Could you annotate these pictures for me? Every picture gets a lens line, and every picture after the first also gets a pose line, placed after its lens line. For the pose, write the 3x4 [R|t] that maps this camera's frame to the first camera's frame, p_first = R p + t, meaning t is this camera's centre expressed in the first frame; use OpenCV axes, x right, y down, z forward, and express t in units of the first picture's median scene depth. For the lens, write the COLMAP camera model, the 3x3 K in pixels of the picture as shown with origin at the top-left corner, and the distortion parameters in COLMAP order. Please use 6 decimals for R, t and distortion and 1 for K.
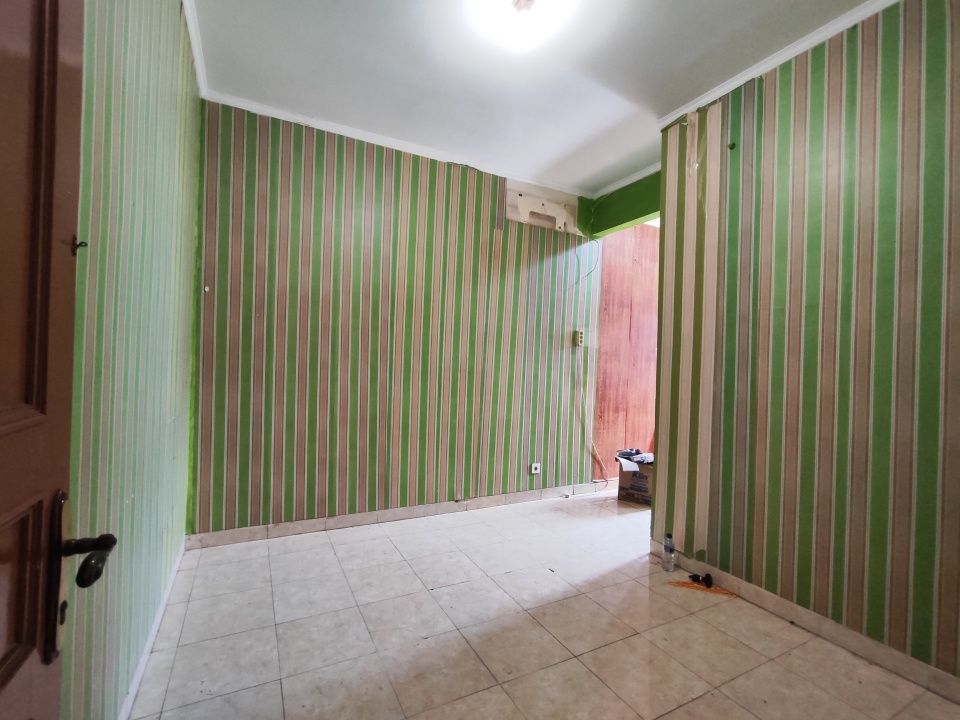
lens RADIAL K [[440.6, 0, 478.9], [0, 440.6, 363.1], [0, 0, 1]] dist [-0.009110, 0.005380]
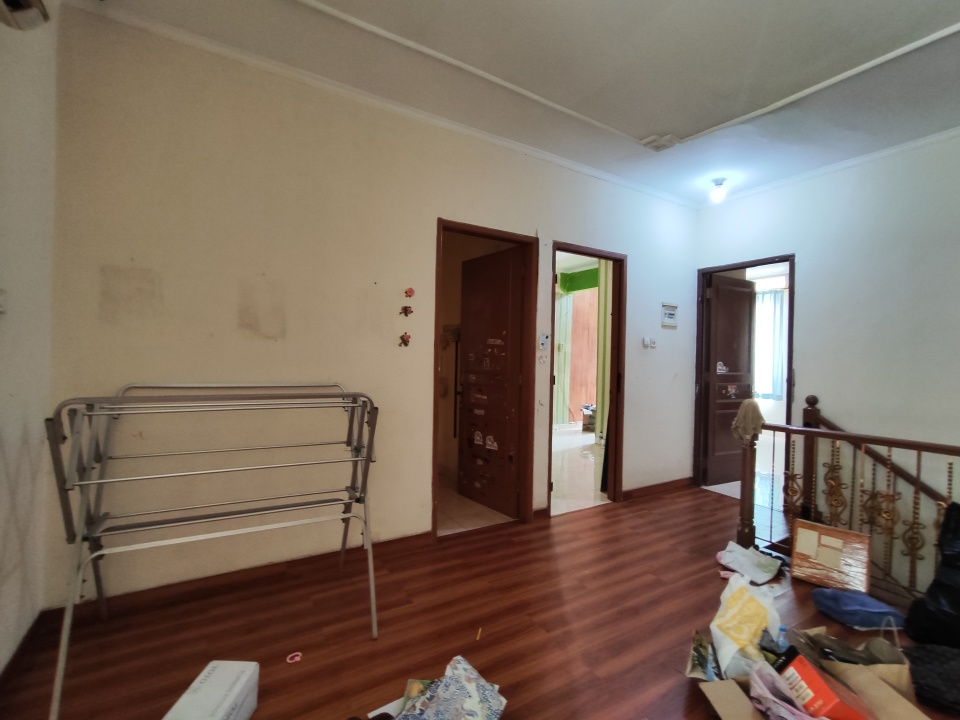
lens RADIAL K [[440.6, 0, 482.8], [0, 440.6, 359.9], [0, 0, 1]] dist [-0.009110, 0.005380]
pose [[0.997457, -0.012673, 0.070141, -0.388179], [0.011699, 0.999830, 0.014283, -0.052924], [-0.070310, -0.013426, 0.997435, -1.382186]]
